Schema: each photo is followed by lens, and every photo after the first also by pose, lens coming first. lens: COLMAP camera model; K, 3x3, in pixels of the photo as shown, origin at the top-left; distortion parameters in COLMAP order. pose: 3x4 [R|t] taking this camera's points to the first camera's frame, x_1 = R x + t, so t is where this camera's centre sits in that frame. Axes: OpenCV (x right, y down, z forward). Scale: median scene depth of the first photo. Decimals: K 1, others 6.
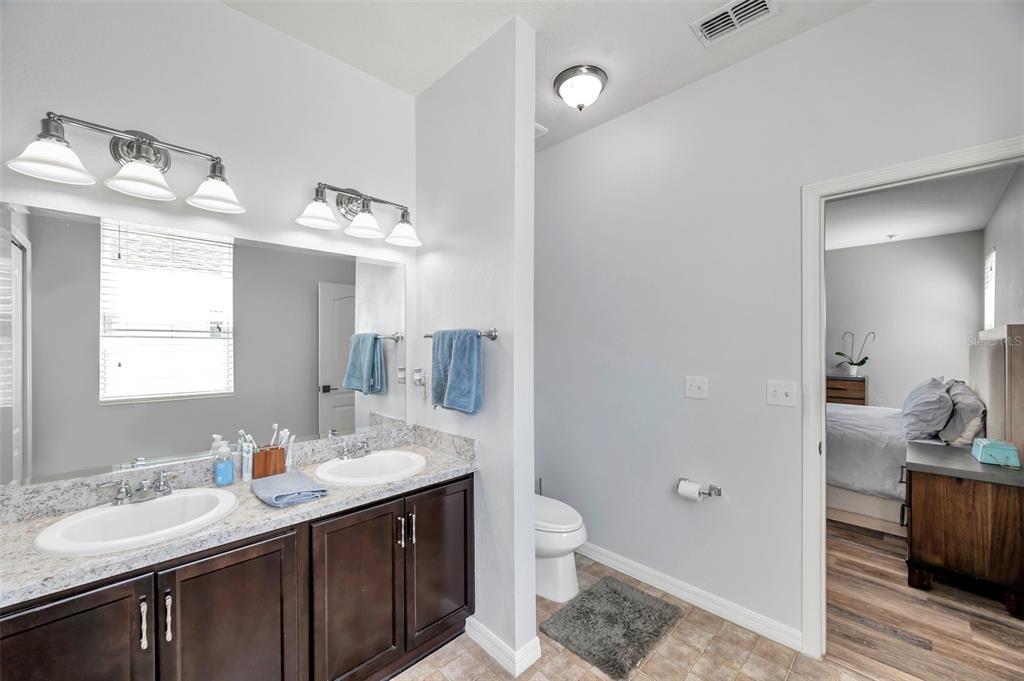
lens RADIAL K [[403.6, 0, 515.0], [0, 403.6, 349.3], [0, 0, 1]] dist [0.007341, -0.000667]
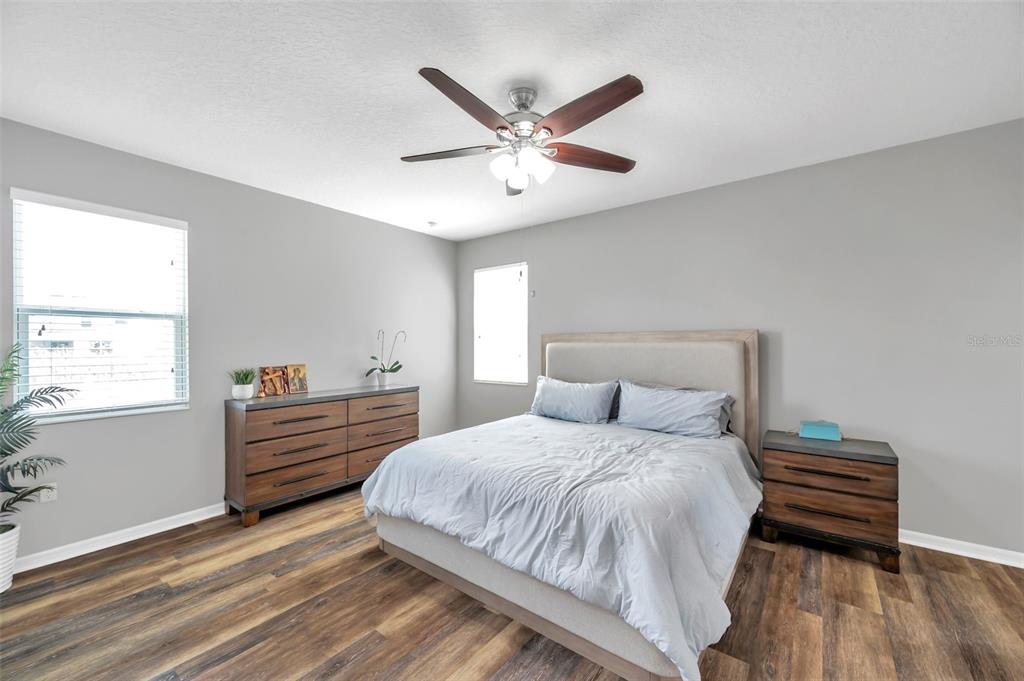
lens RADIAL K [[403.6, 0, 511.4], [0, 403.6, 345.2], [0, 0, 1]] dist [0.007341, -0.000667]
pose [[-0.118713, 0.000899, 0.992928, 0.018349], [0.013707, 0.999906, 0.000734, -0.011940], [-0.992834, 0.013697, -0.118714, 0.931660]]
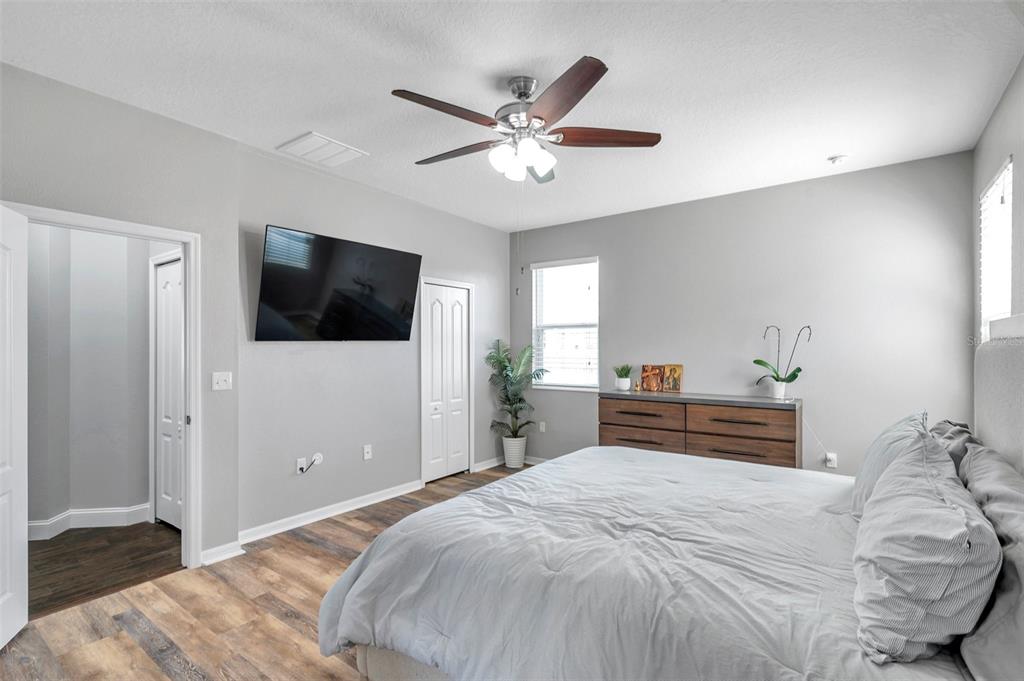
lens RADIAL K [[466.8, 0, 506.2], [0, 466.8, 346.6], [0, 0, 1]] dist [0.006232, -0.001896]
pose [[0.992338, -0.001252, 0.123549, 0.374771], [0.002907, 0.999908, -0.013219, -0.004736], [-0.123521, 0.013477, 0.992250, 0.390971]]
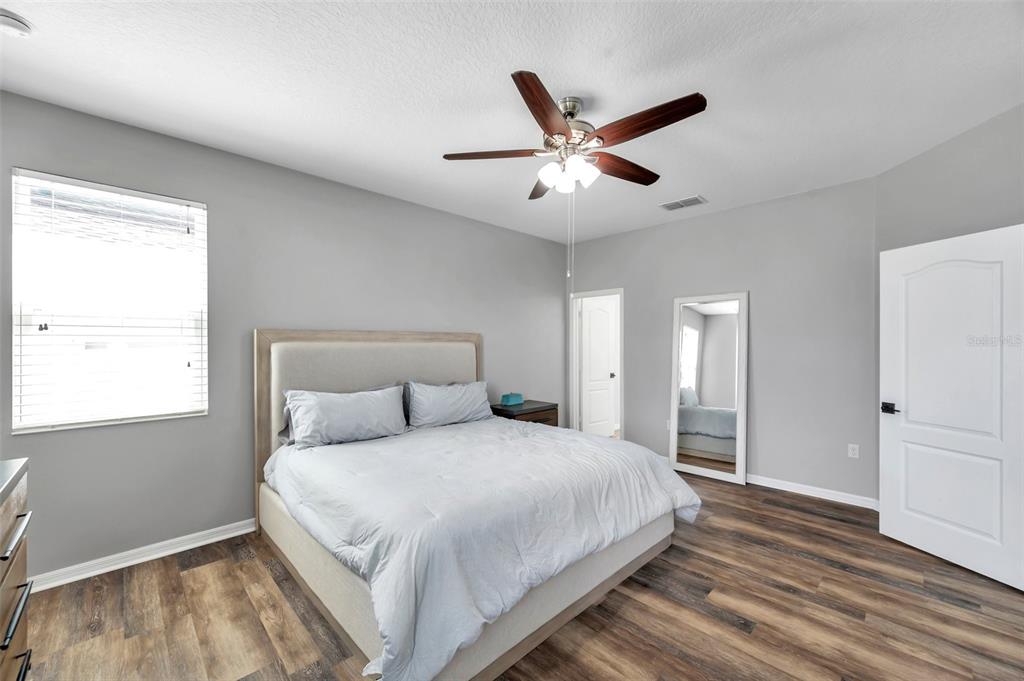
lens RADIAL K [[403.6, 0, 515.3], [0, 403.6, 344.7], [0, 0, 1]] dist [0.007341, -0.000667]
pose [[-0.999773, 0.005404, 0.020608, 0.505207], [0.005613, 0.999933, 0.010101, -0.015601], [-0.020552, 0.010215, -0.999737, 1.326862]]
